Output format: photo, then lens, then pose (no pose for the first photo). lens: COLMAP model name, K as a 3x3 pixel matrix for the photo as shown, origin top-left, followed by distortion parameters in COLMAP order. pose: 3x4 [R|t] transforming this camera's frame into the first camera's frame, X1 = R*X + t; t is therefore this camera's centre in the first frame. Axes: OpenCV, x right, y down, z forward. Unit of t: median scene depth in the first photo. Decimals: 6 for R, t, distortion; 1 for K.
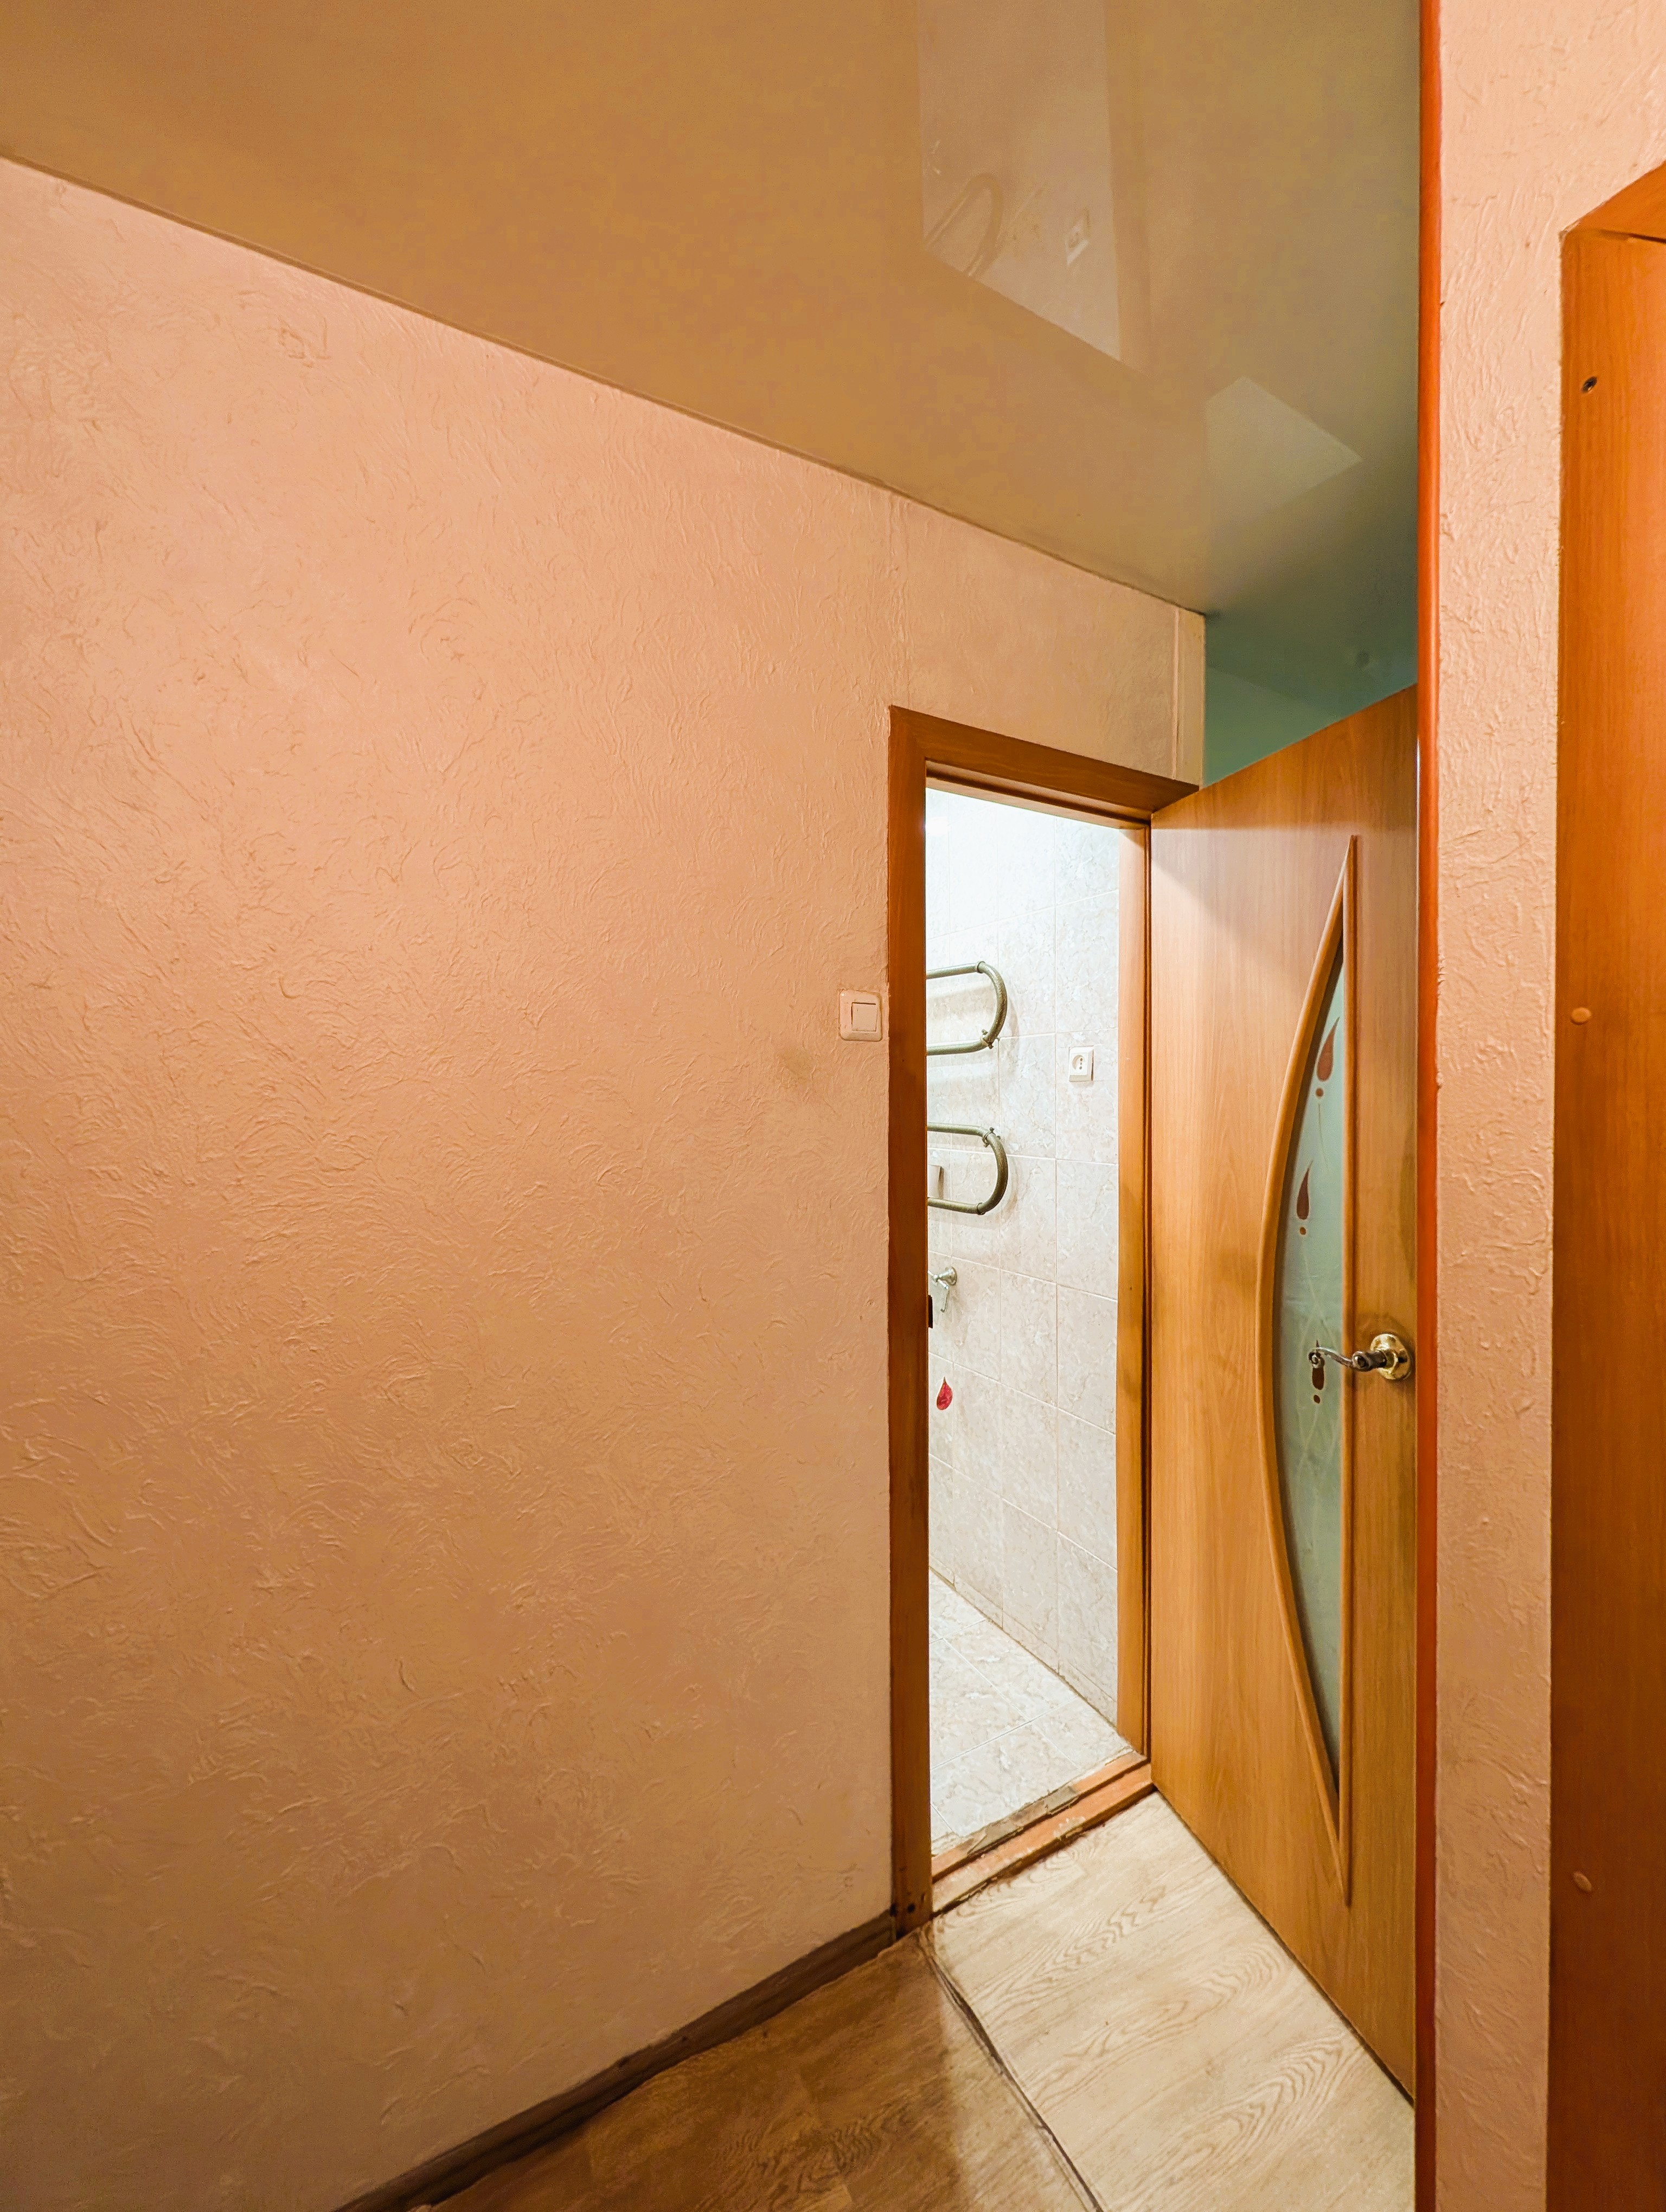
lens RADIAL K [[856.8, 0, 833.5], [0, 856.8, 1111.9], [0, 0, 1]] dist [-0.000065, 0.000003]
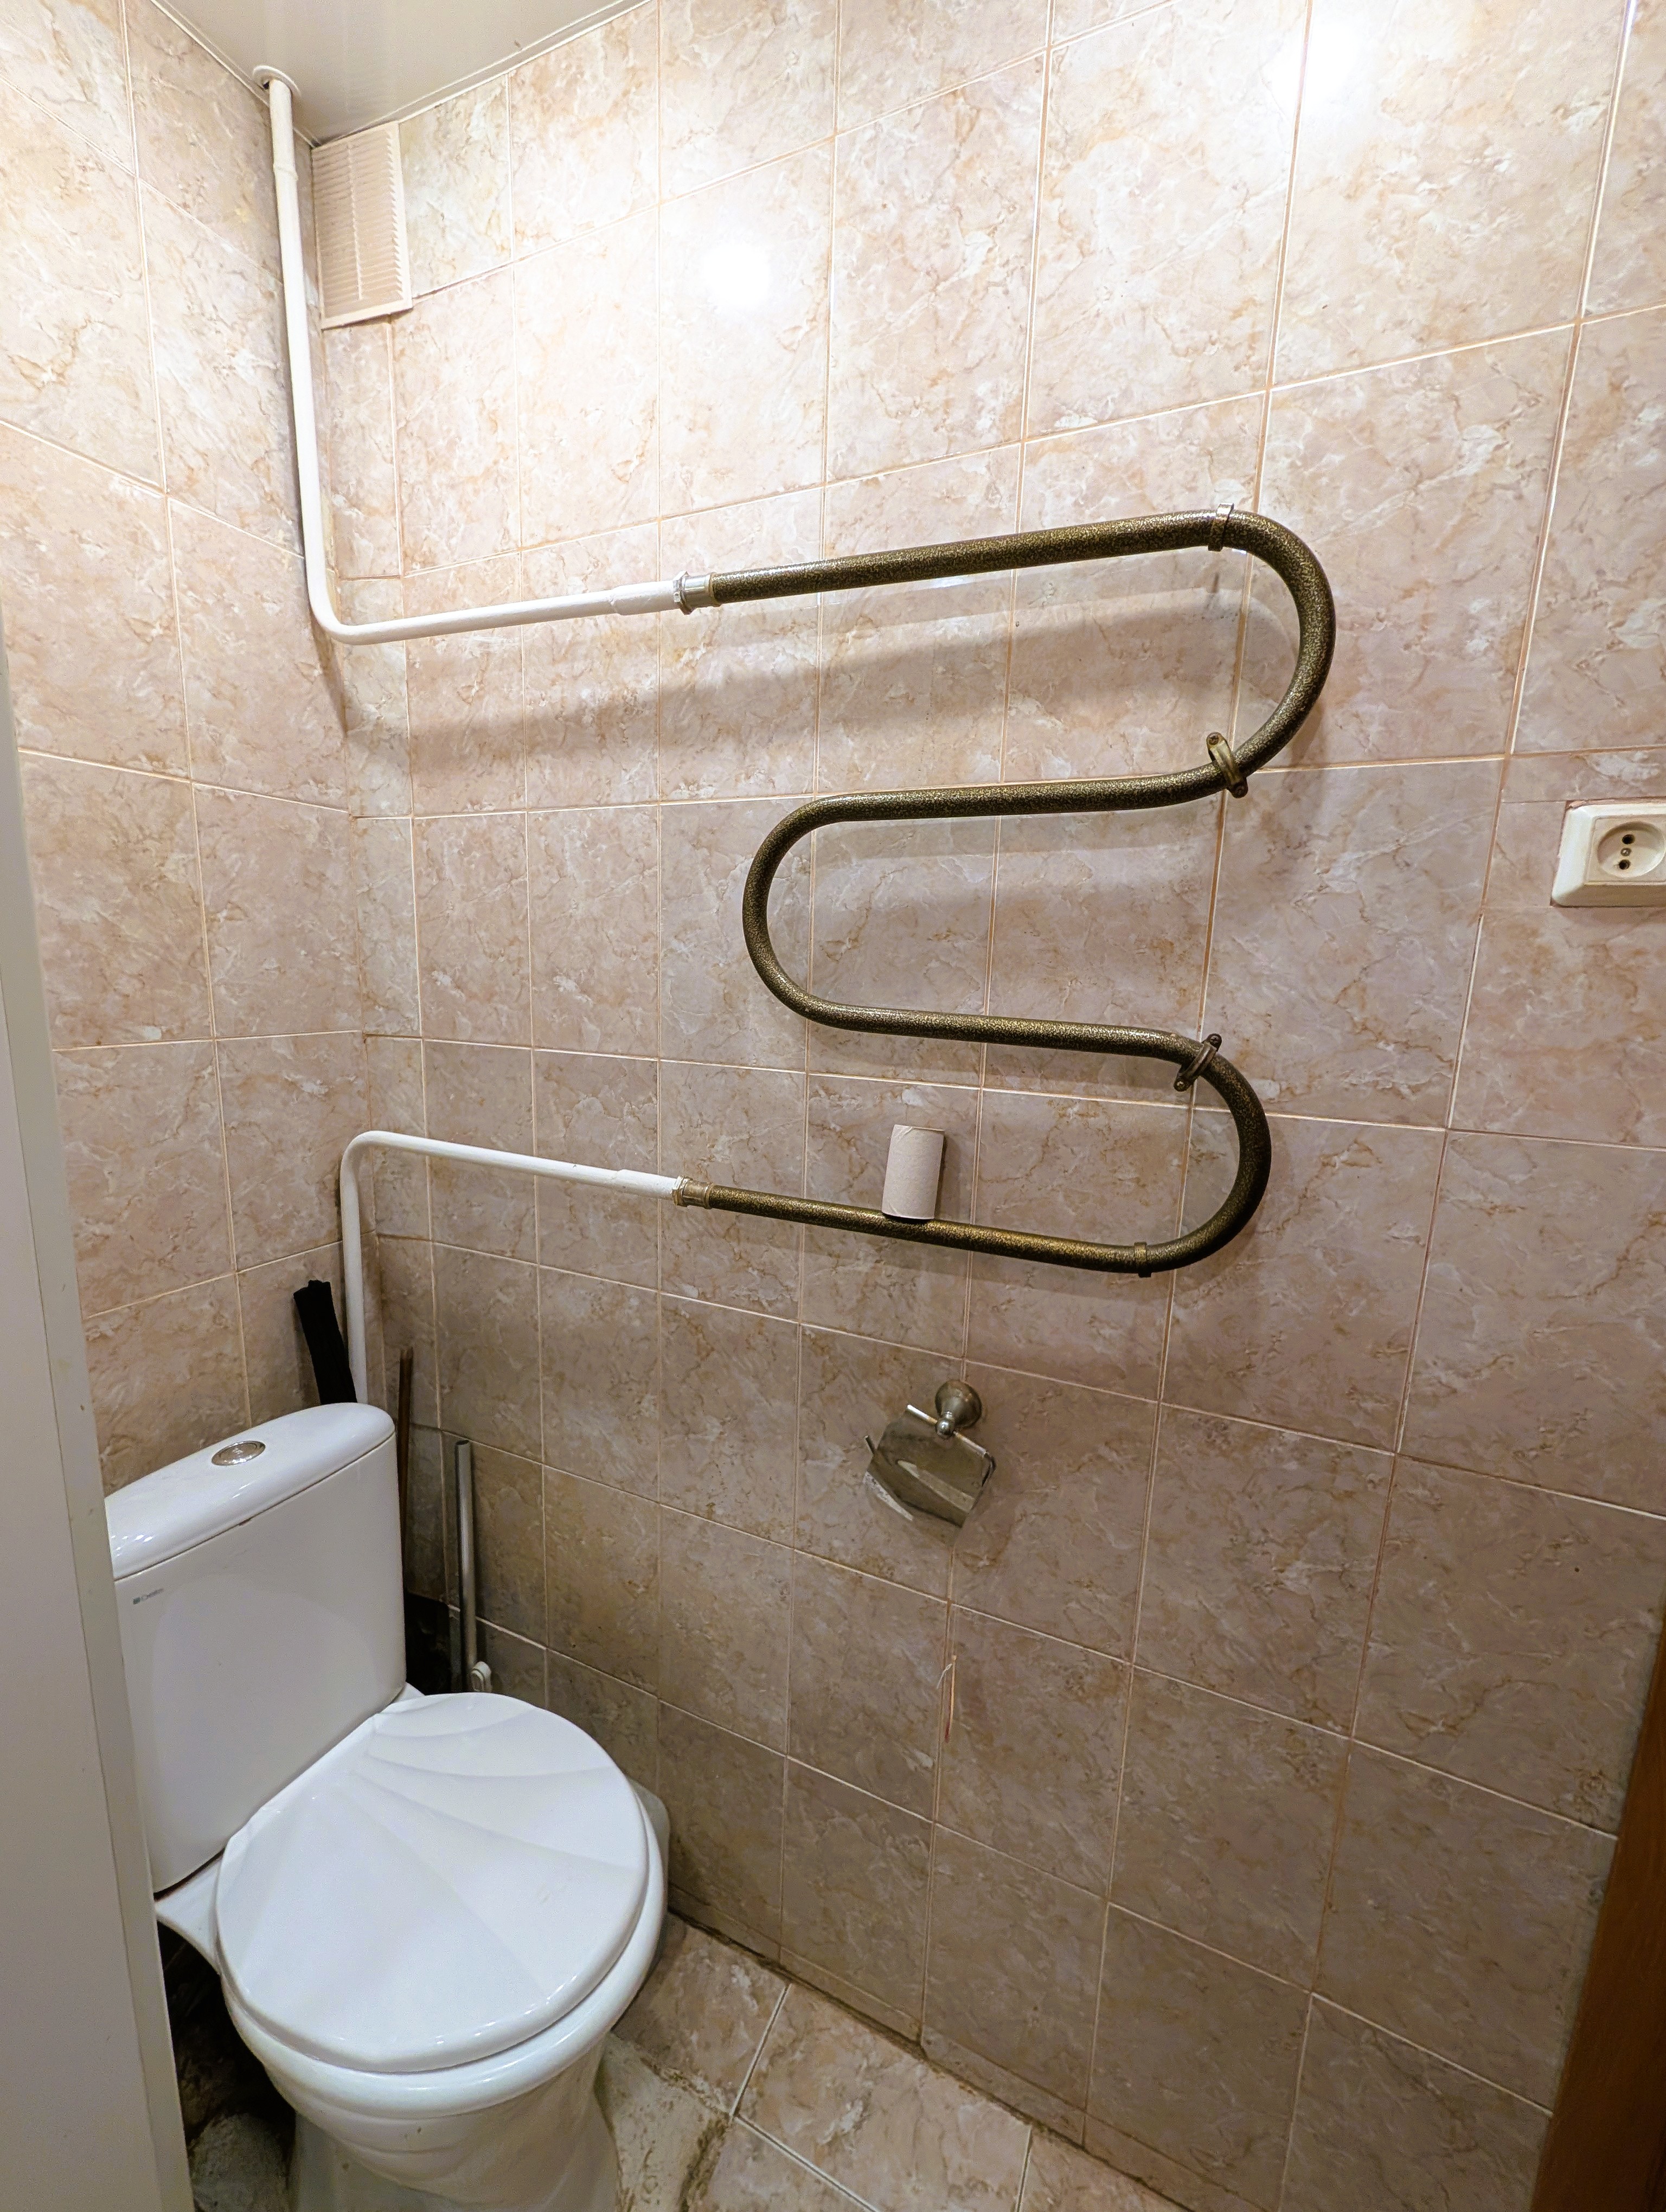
lens RADIAL K [[856.8, 0, 829.4], [0, 856.8, 1095.1], [0, 0, 1]] dist [-0.000065, 0.000003]
pose [[0.813793, -0.061457, 0.577897, -0.143101], [-0.020786, 0.990679, 0.134624, -0.001273], [-0.580784, -0.121568, 0.804930, 0.815462]]
